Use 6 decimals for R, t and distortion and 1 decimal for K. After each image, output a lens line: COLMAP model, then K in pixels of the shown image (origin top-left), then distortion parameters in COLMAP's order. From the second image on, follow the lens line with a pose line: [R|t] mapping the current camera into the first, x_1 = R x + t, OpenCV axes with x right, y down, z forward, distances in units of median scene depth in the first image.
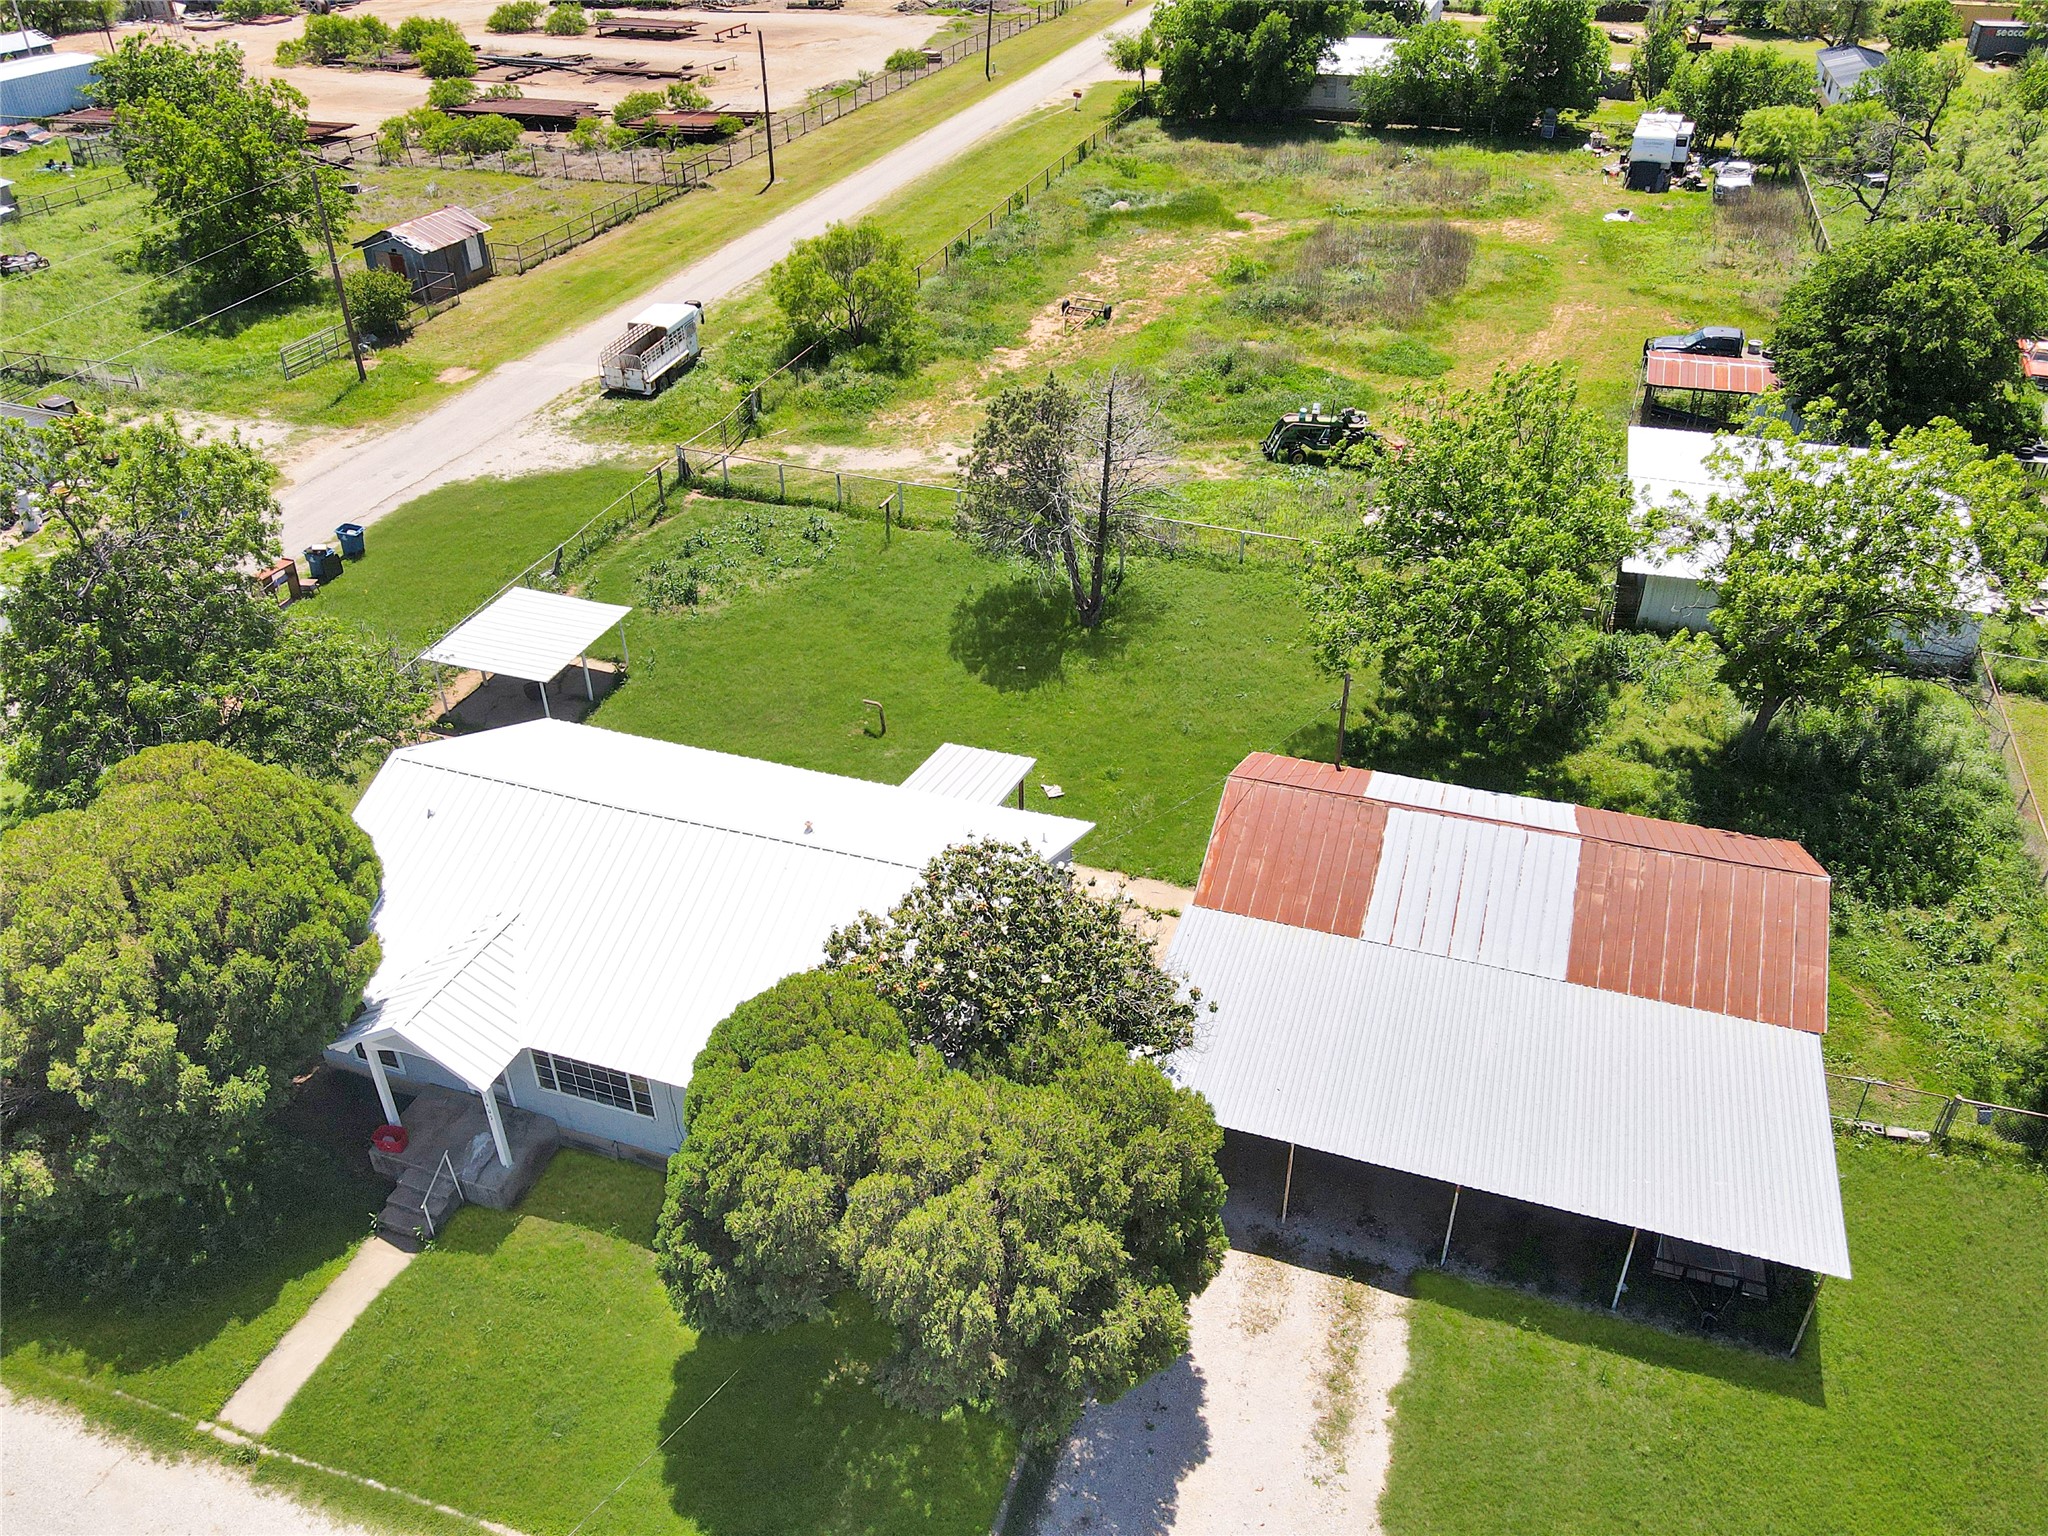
lens RADIAL K [[1502.1, 0, 1024.8], [0, 1502.1, 757.6], [0, 0, 1]] dist [0.041390, -0.031921]
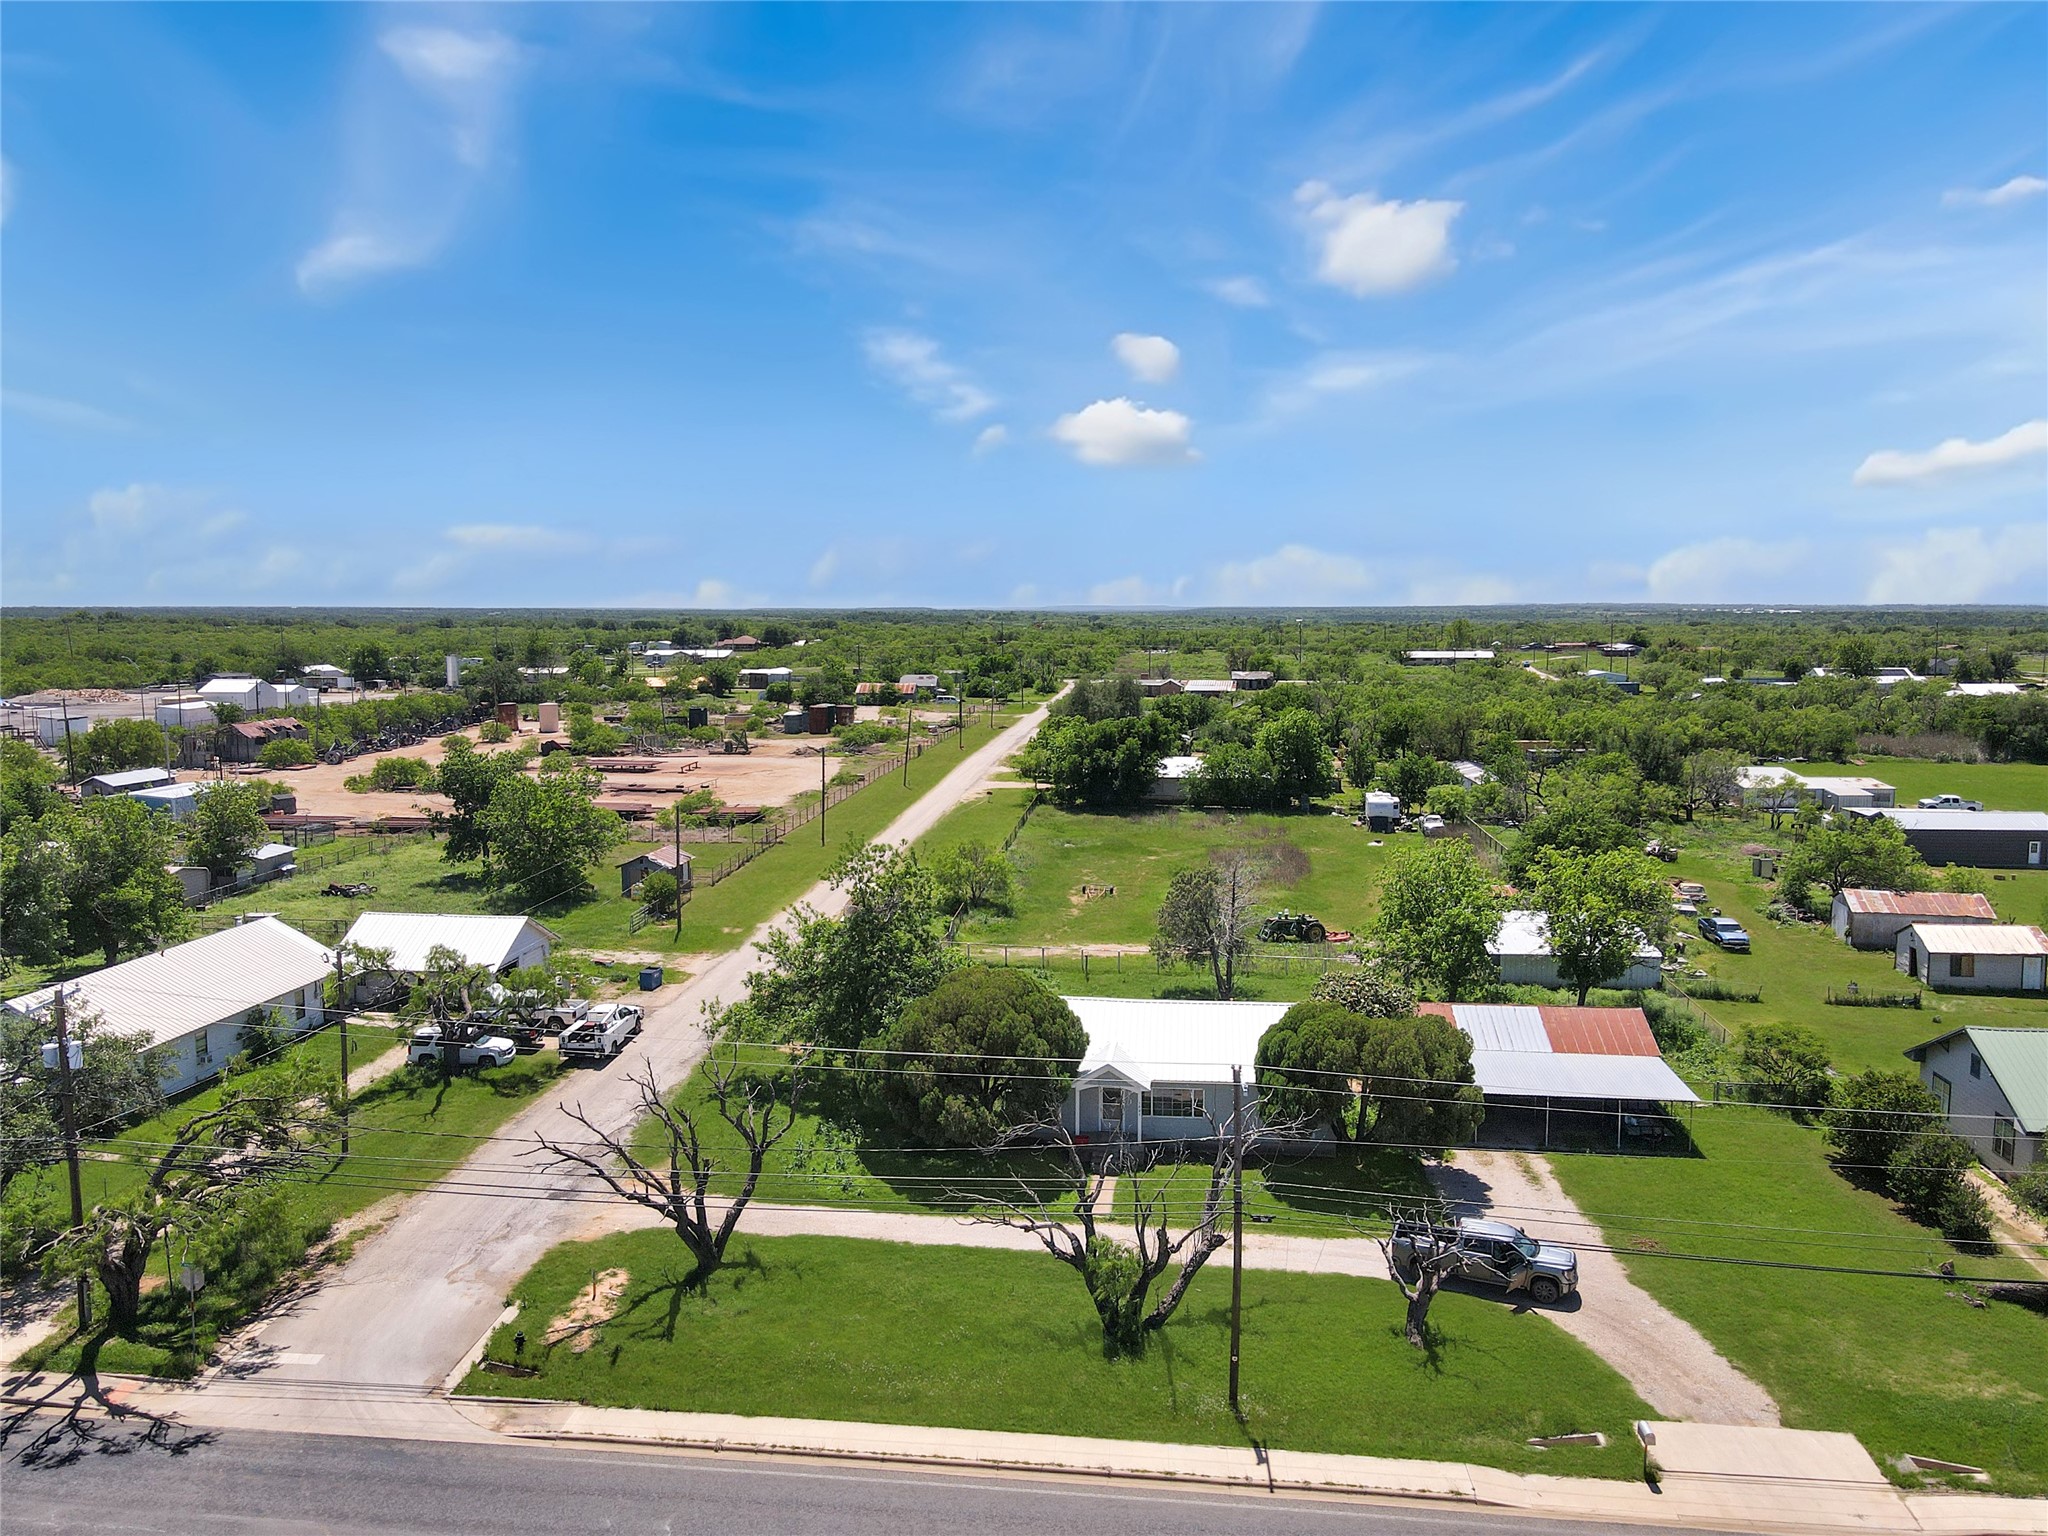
lens RADIAL K [[1502.1, 0, 1024.8], [0, 1502.1, 757.6], [0, 0, 1]] dist [0.041390, -0.031921]
pose [[0.975834, -0.007728, 0.218375, -0.420913], [0.107461, 0.887144, -0.448808, 0.316022], [-0.190262, 0.461429, 0.866536, -0.476218]]
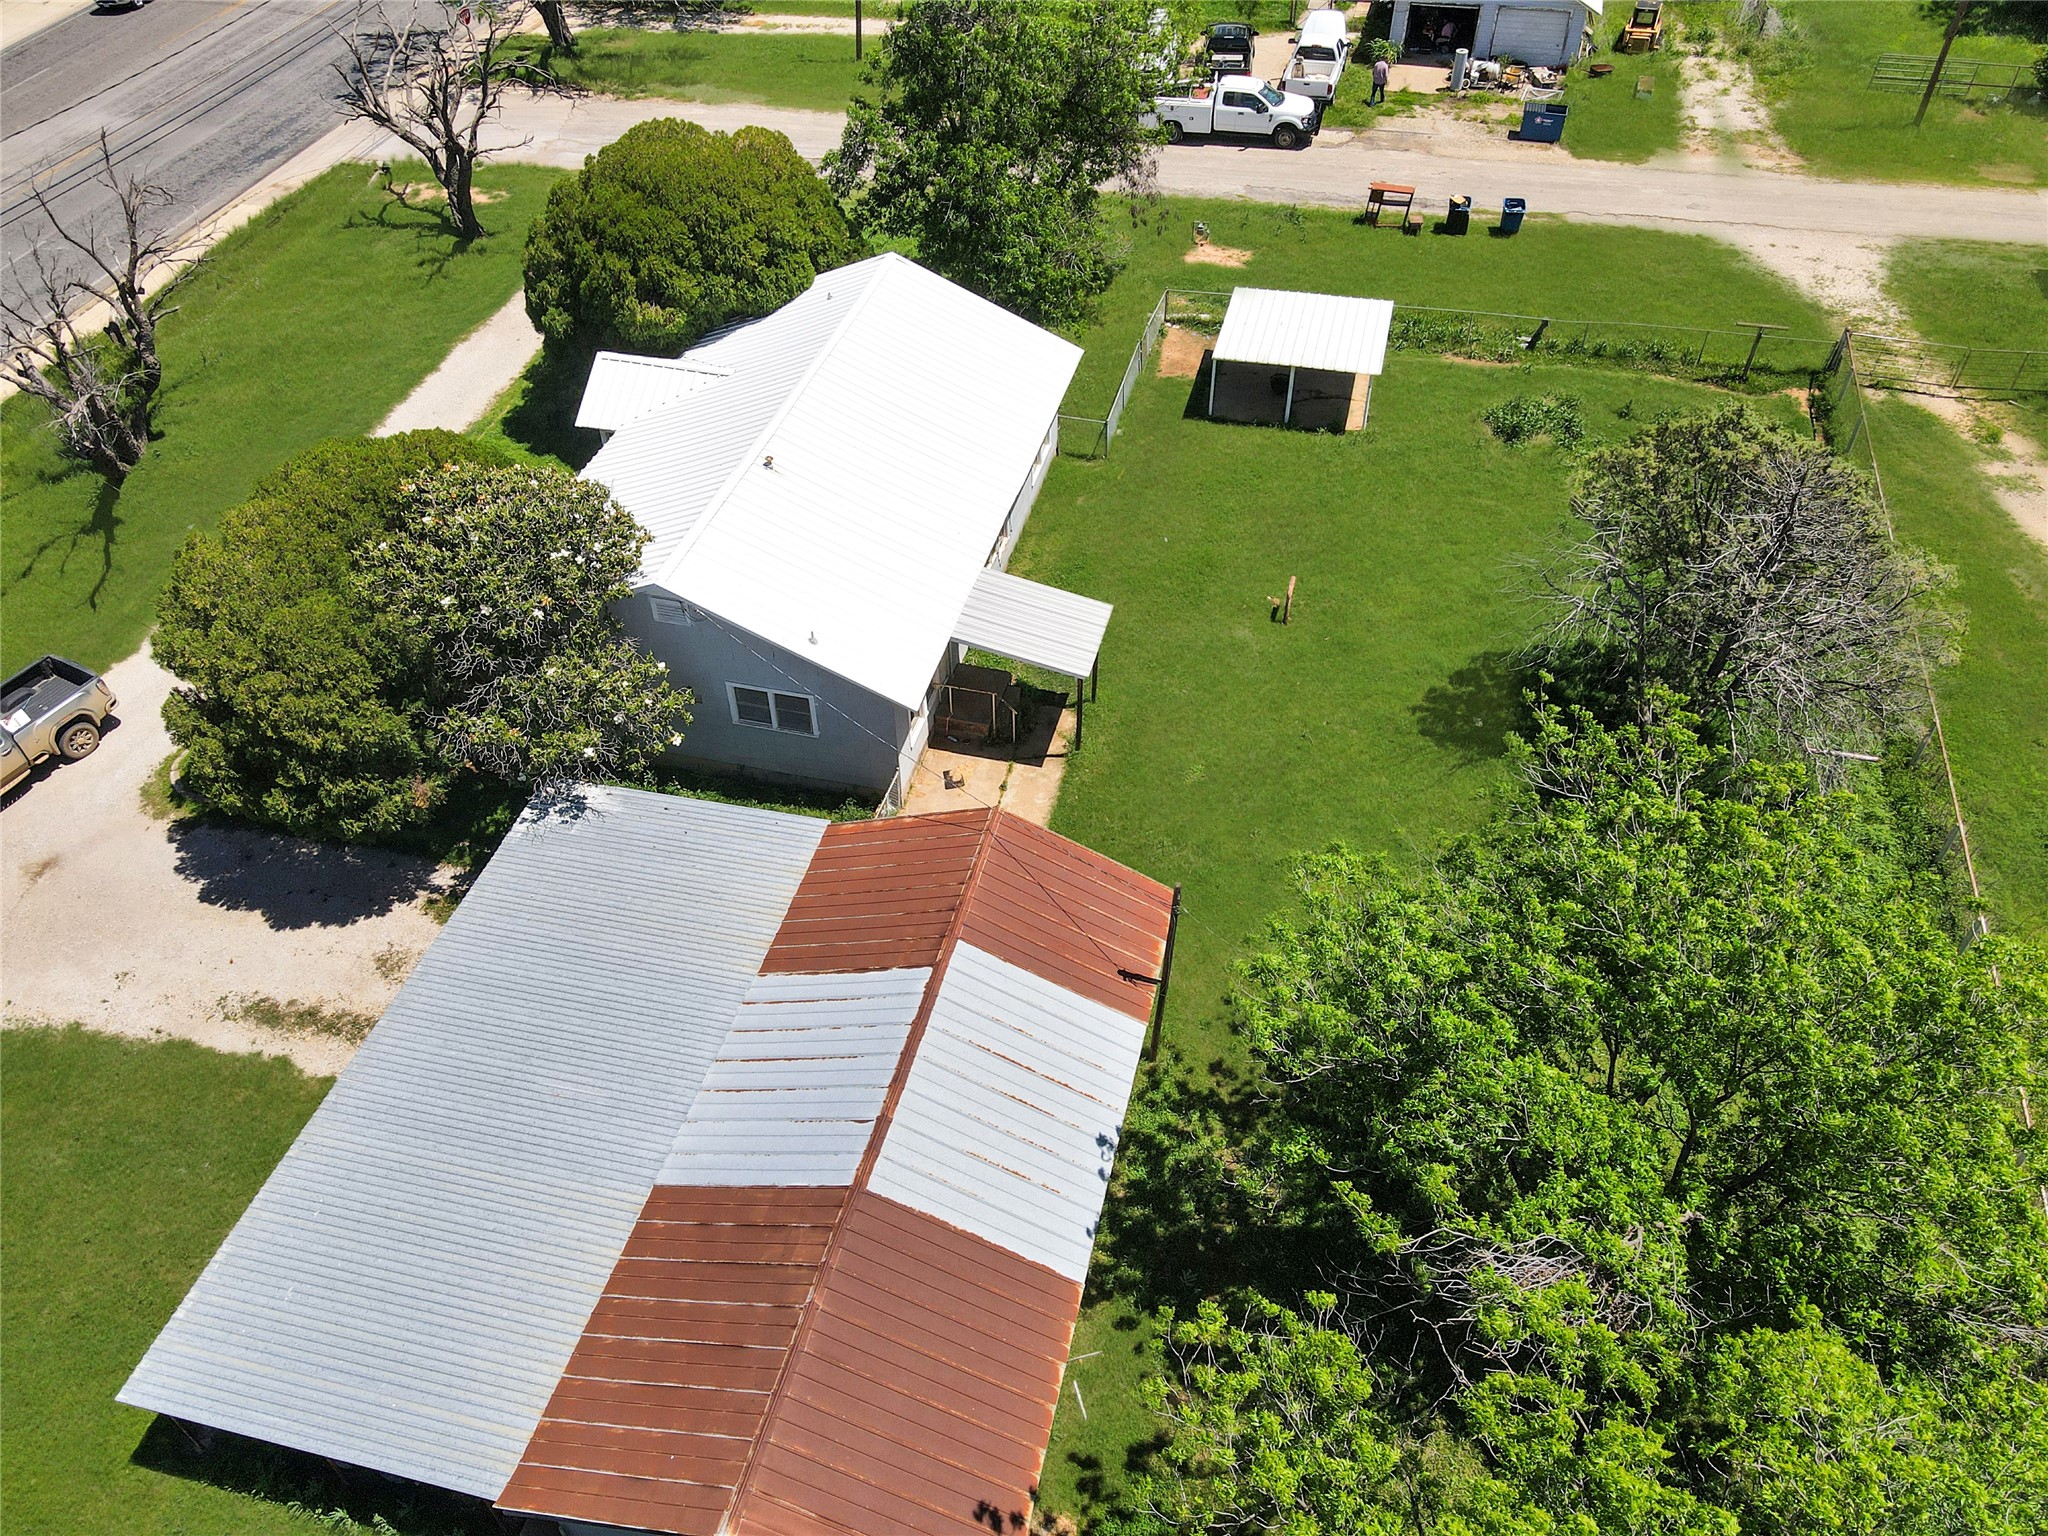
lens RADIAL K [[1502.1, 0, 1024.8], [0, 1502.1, 757.6], [0, 0, 1]] dist [0.041390, -0.031921]
pose [[0.084025, 0.696751, -0.712375, 0.343223], [-0.539949, 0.632687, 0.555123, -0.225274], [0.837493, 0.338002, 0.429372, 0.345524]]
